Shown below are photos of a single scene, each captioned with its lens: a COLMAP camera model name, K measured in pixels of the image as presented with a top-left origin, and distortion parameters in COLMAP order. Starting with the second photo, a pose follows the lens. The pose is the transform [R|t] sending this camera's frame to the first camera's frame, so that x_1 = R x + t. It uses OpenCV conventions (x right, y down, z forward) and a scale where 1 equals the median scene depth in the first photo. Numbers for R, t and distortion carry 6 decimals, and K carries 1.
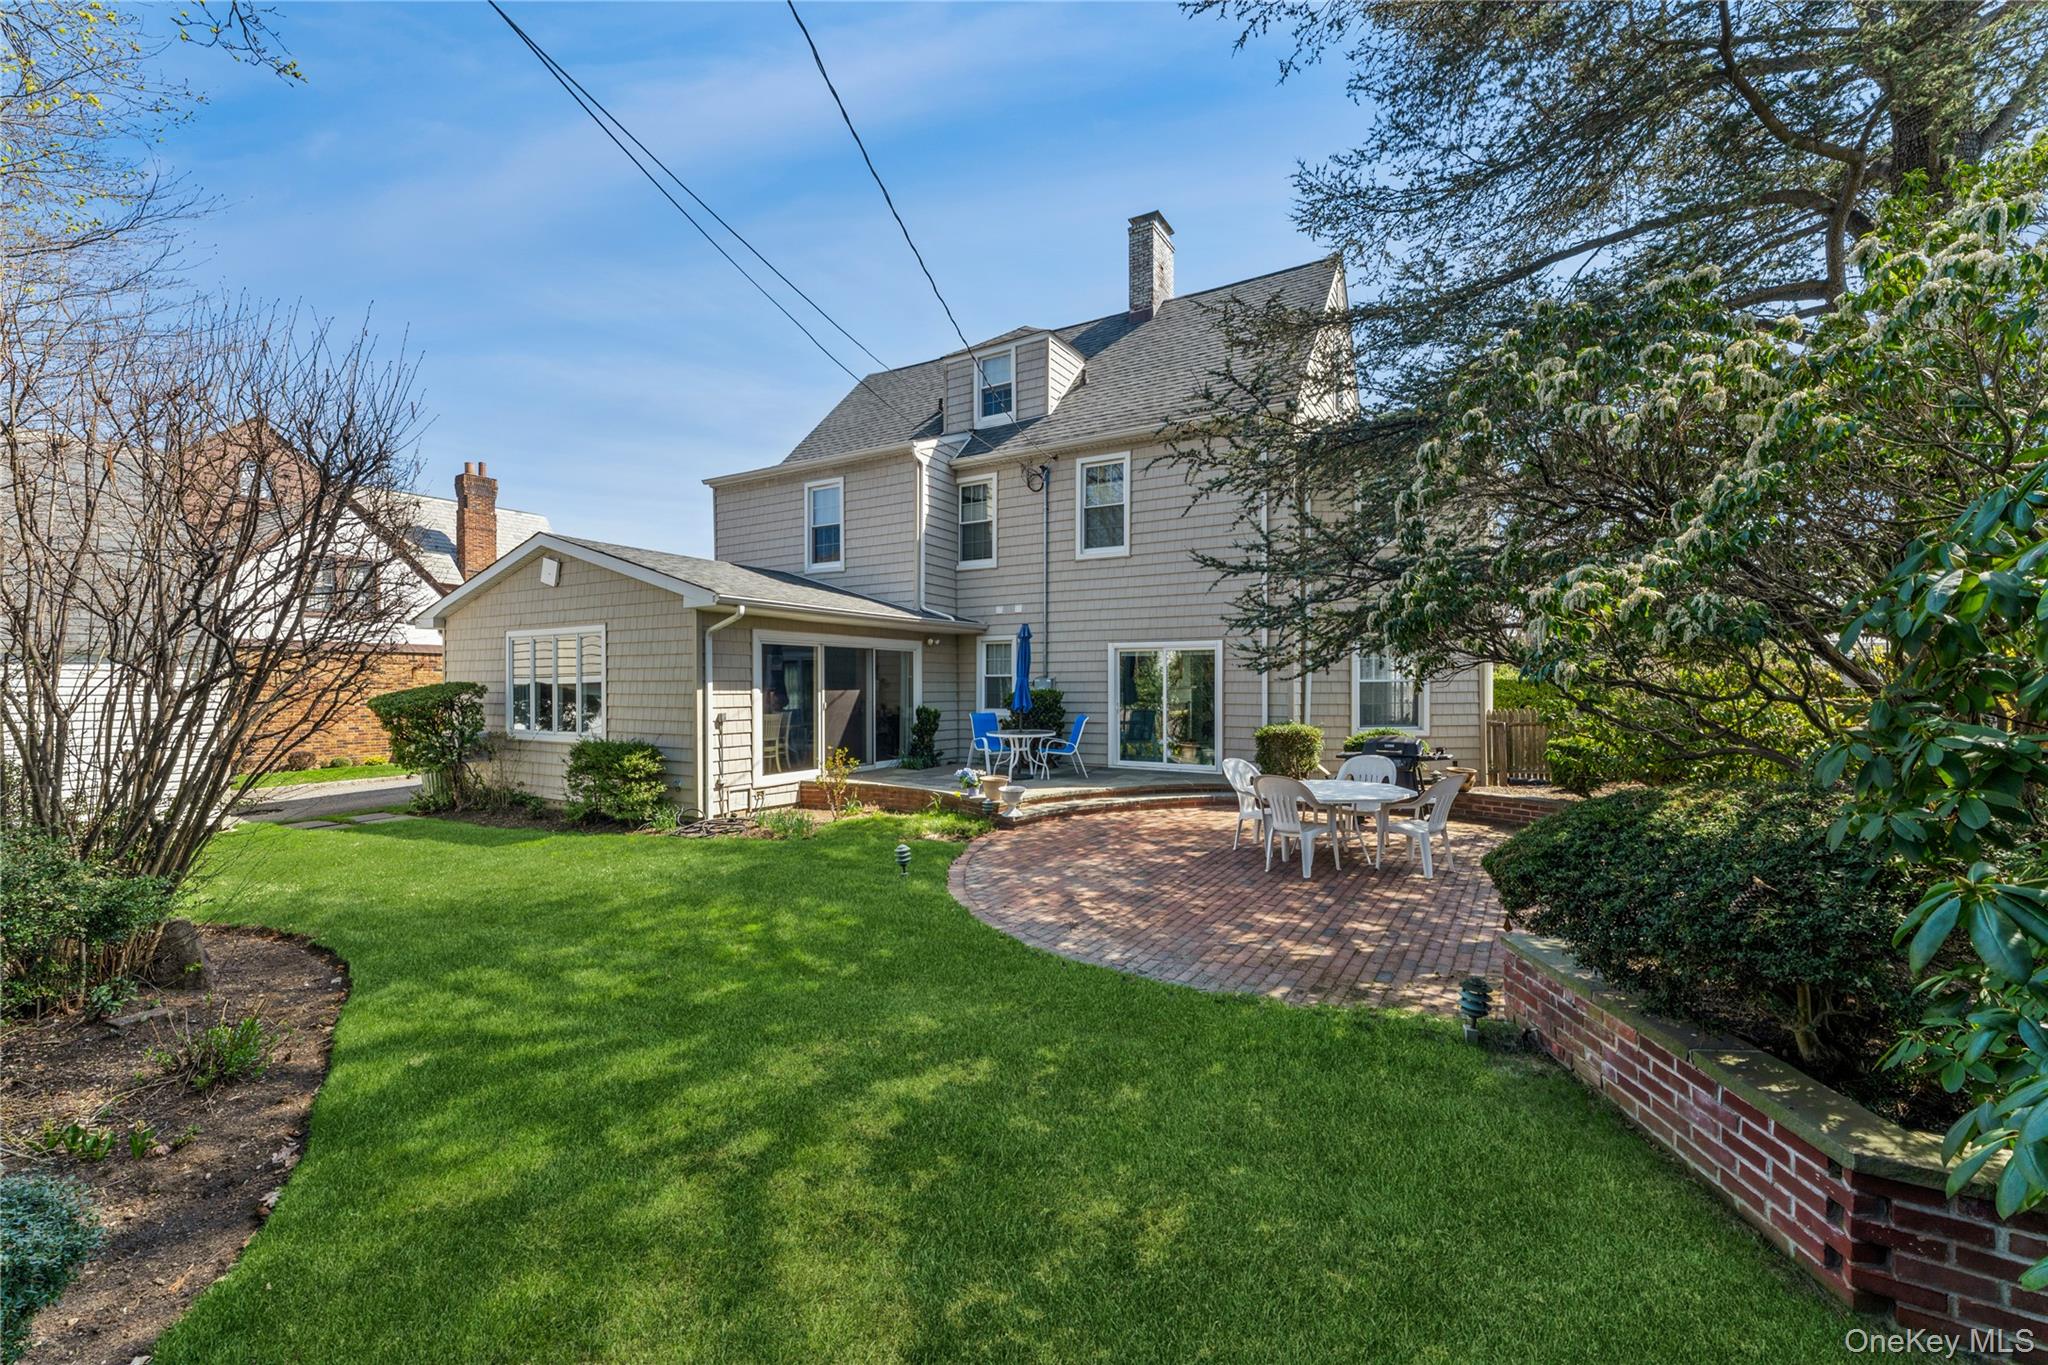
lens RADIAL K [[826.8, 0, 1019.3], [0, 826.8, 687.1], [0, 0, 1]] dist [0.002856, -0.000990]
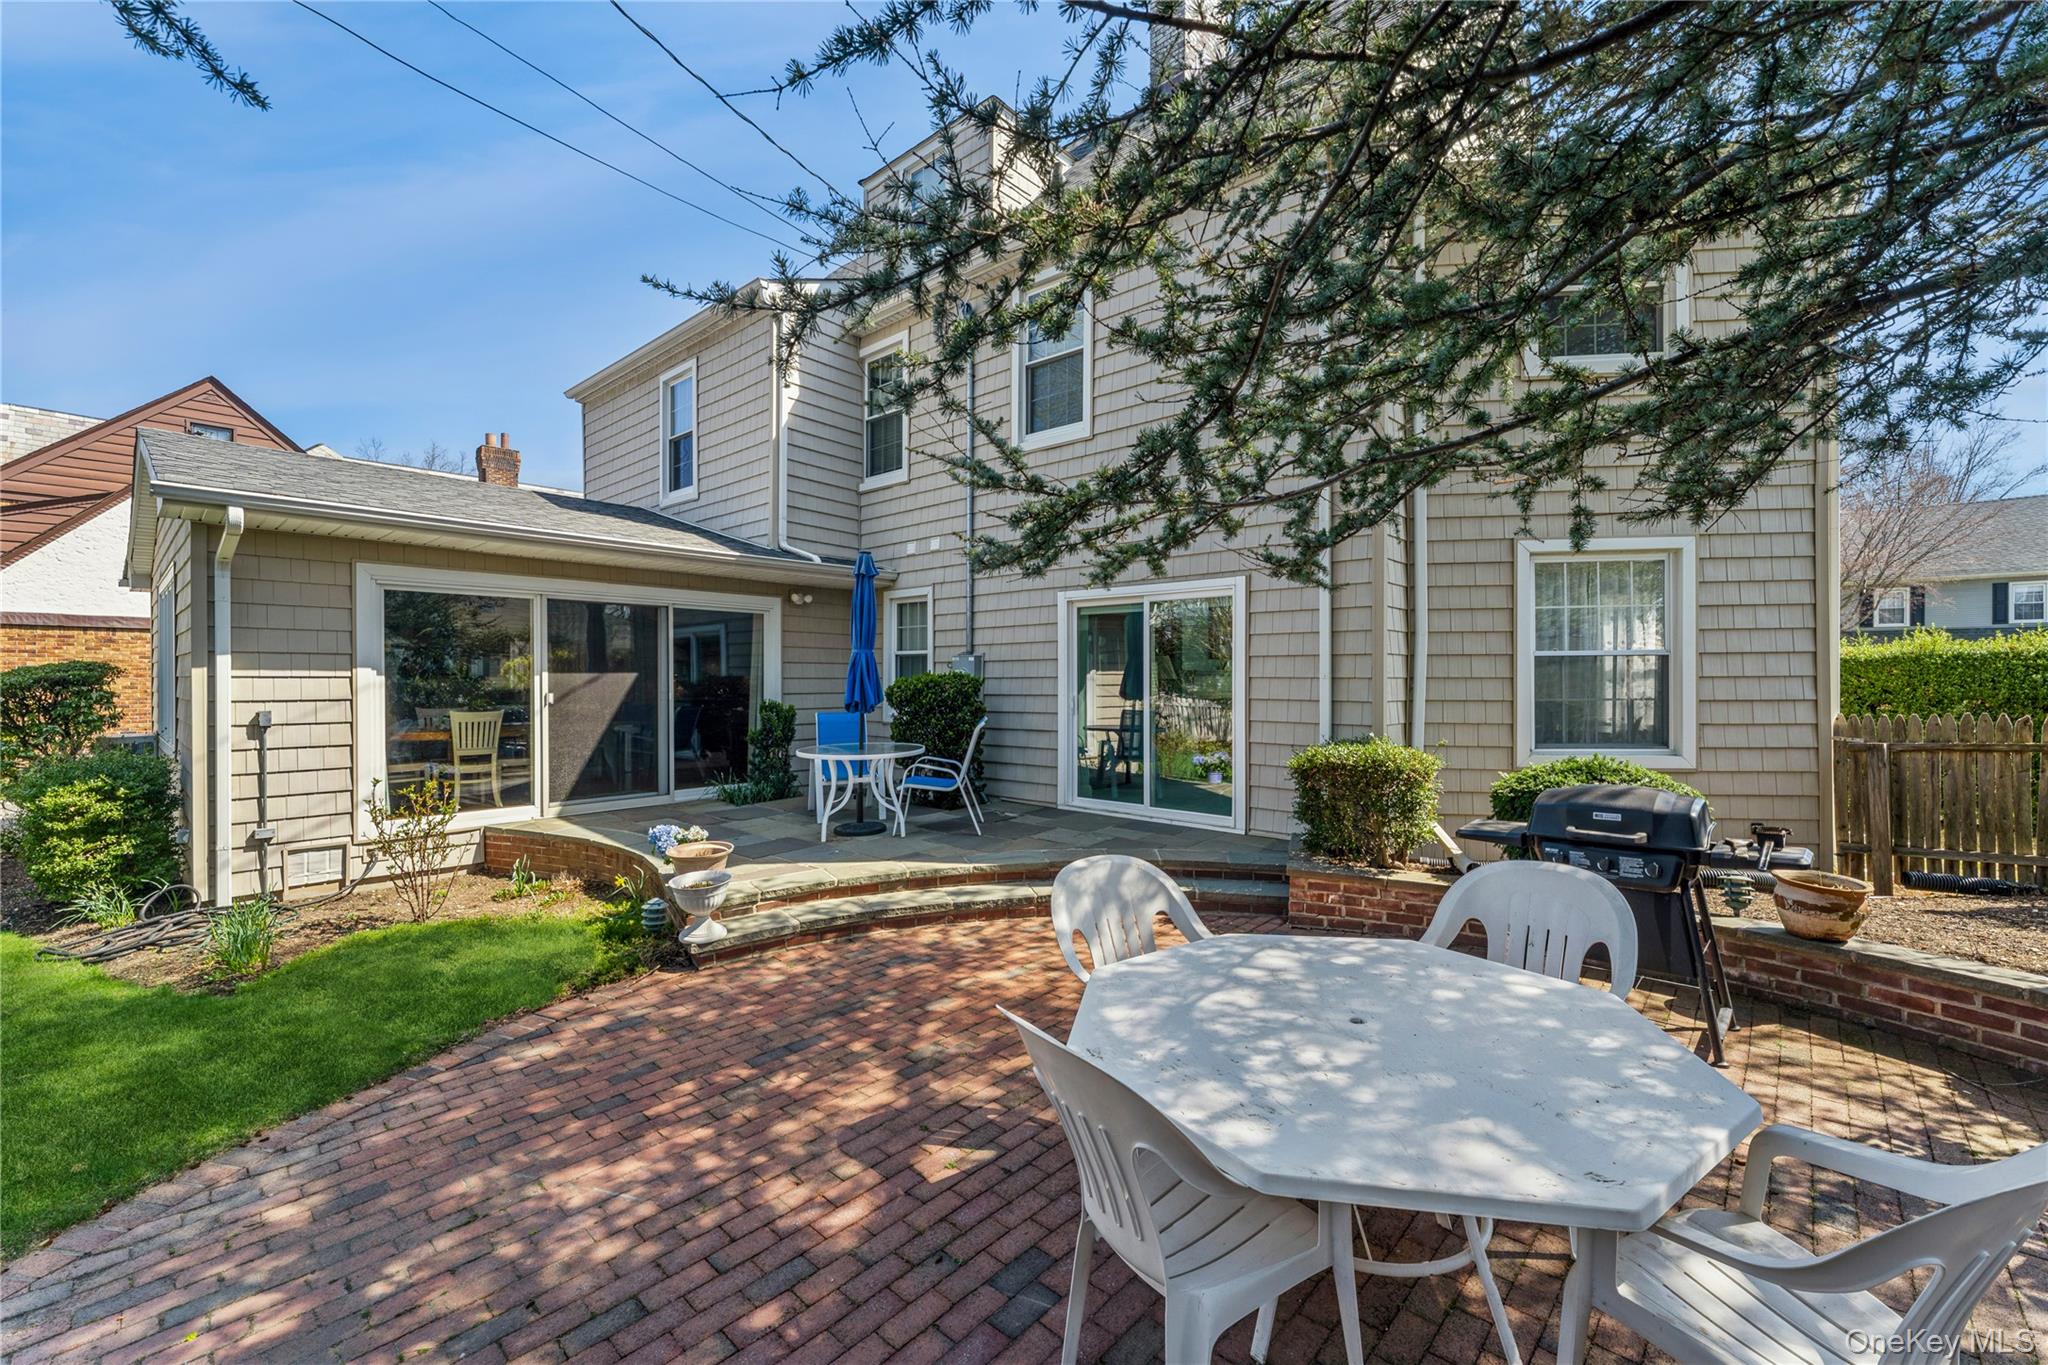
lens RADIAL K [[826.8, 0, 1022.6], [0, 826.8, 685.9], [0, 0, 1]] dist [0.002856, -0.000990]
pose [[0.983280, 0.002278, -0.182085, 0.209528], [-0.001242, 0.999982, 0.005806, 0.009390], [0.182095, -0.005482, 0.983266, 0.477654]]
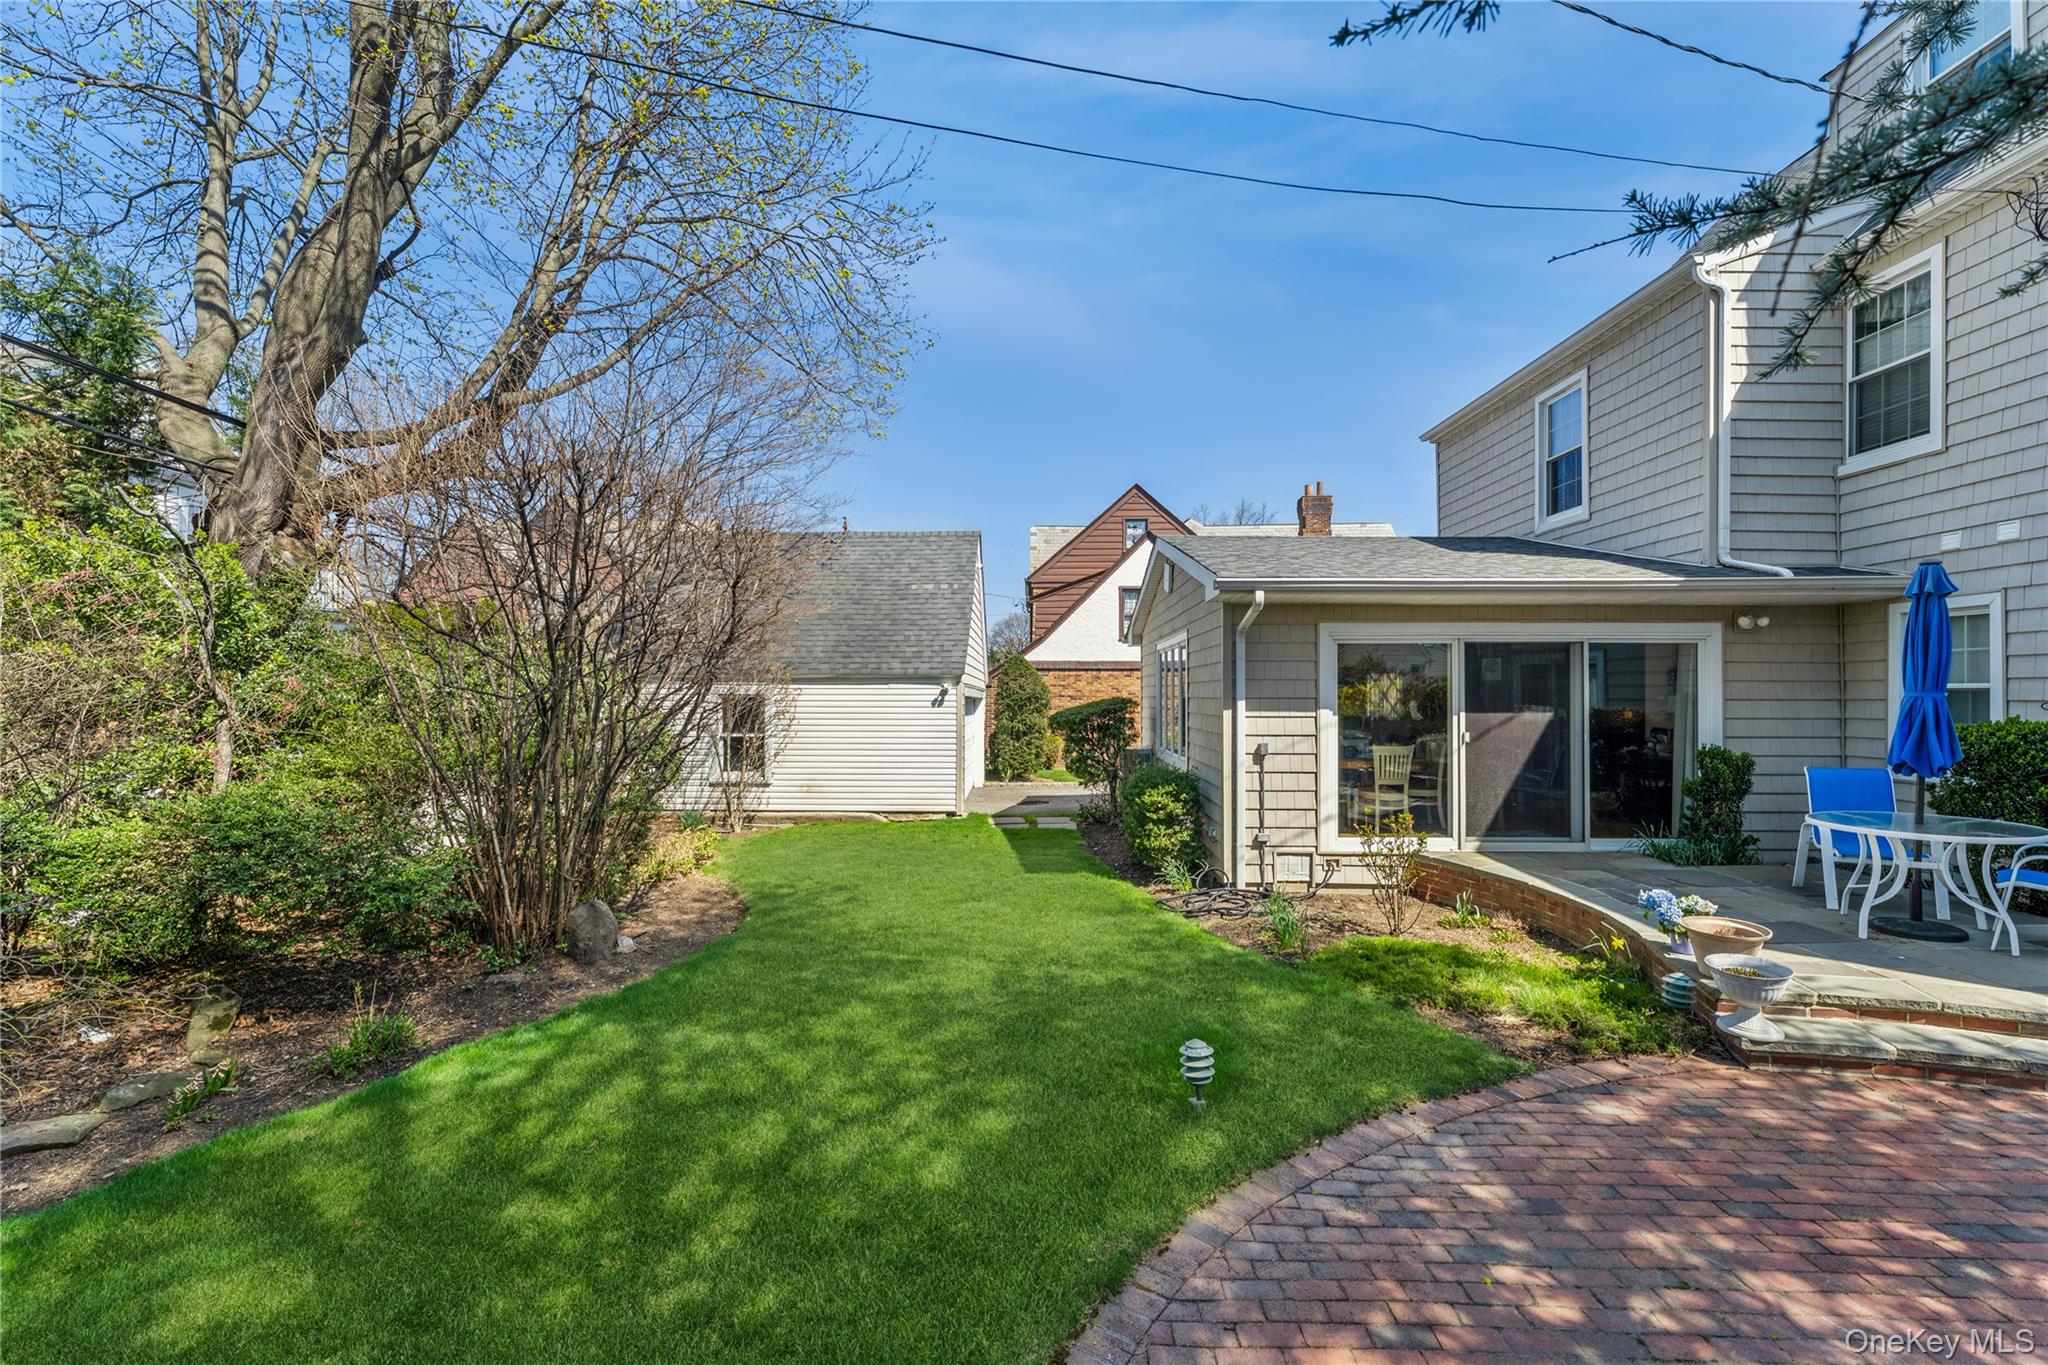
lens RADIAL K [[826.8, 0, 1019.7], [0, 826.8, 688.5], [0, 0, 1]] dist [0.002856, -0.000990]
pose [[0.497683, -0.005748, -0.867340, 0.139028], [-0.004445, 0.999948, -0.009177, -0.007296], [0.867348, 0.008422, 0.497631, 0.399217]]
